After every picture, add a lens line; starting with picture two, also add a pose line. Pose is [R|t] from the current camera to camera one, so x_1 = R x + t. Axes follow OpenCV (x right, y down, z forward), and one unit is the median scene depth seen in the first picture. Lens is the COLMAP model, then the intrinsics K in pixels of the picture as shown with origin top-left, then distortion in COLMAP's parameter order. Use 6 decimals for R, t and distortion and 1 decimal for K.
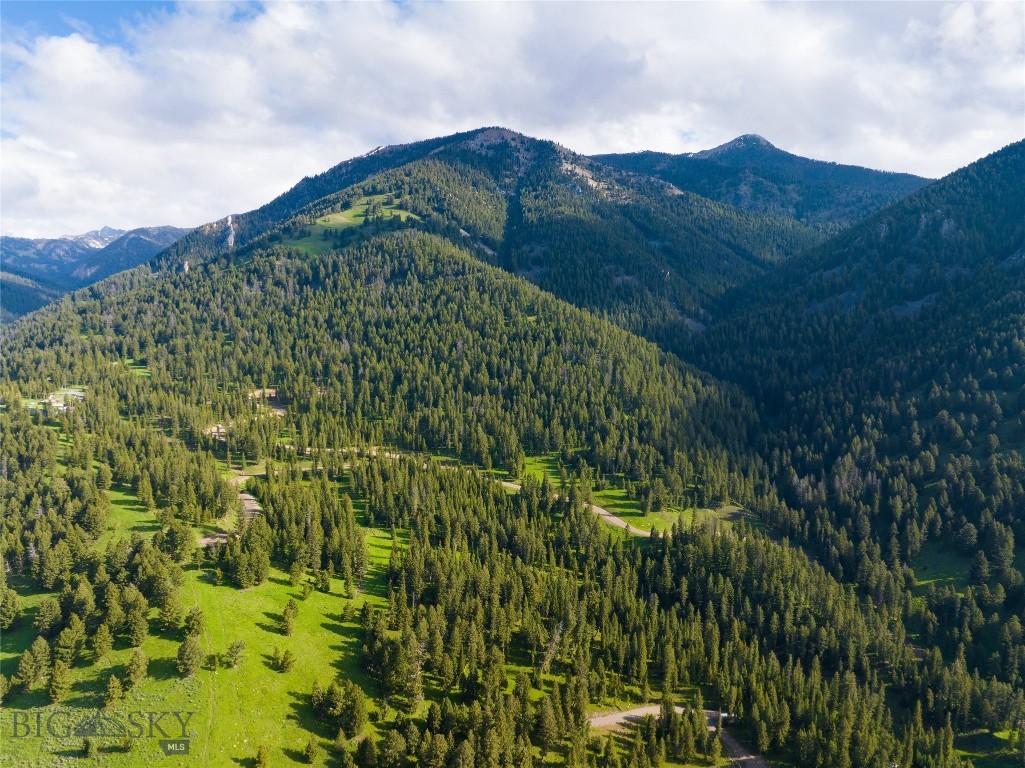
lens RADIAL K [[719.4, 0, 513.6], [0, 719.4, 381.9], [0, 0, 1]] dist [-0.063784, 0.038107]
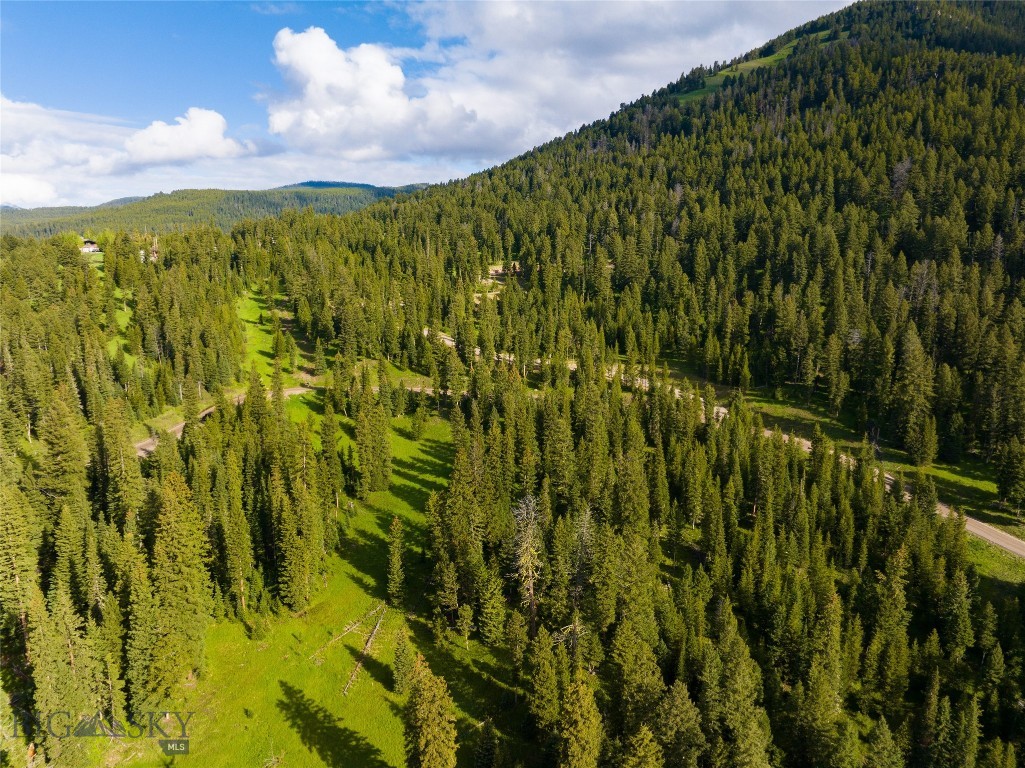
lens RADIAL K [[719.4, 0, 513.6], [0, 719.4, 381.9], [0, 0, 1]] dist [-0.063784, 0.038107]
pose [[0.812409, 0.111112, -0.572403, -0.006894], [-0.071294, 0.993239, 0.091615, 0.061950], [0.578713, -0.033620, 0.814838, 0.567669]]
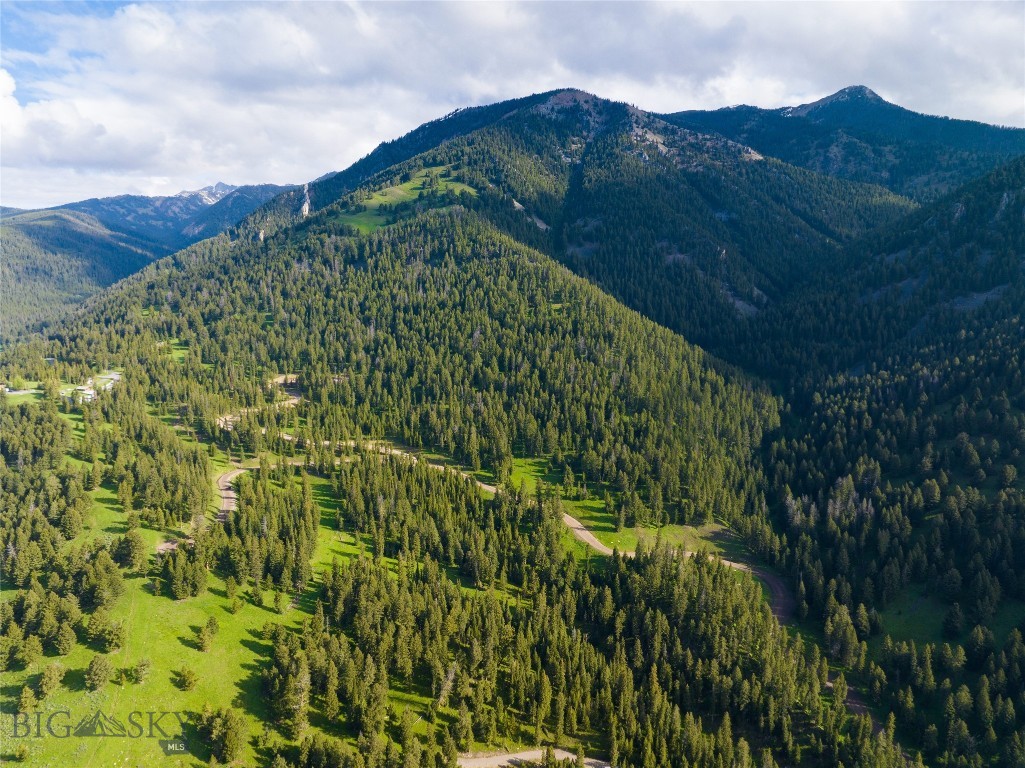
lens RADIAL K [[719.4, 0, 513.6], [0, 719.4, 381.9], [0, 0, 1]] dist [-0.063784, 0.038107]
pose [[0.989830, 0.031503, -0.138724, 0.132376], [-0.022420, 0.997530, 0.066561, -0.061646], [0.140478, -0.062774, 0.988092, 0.016344]]
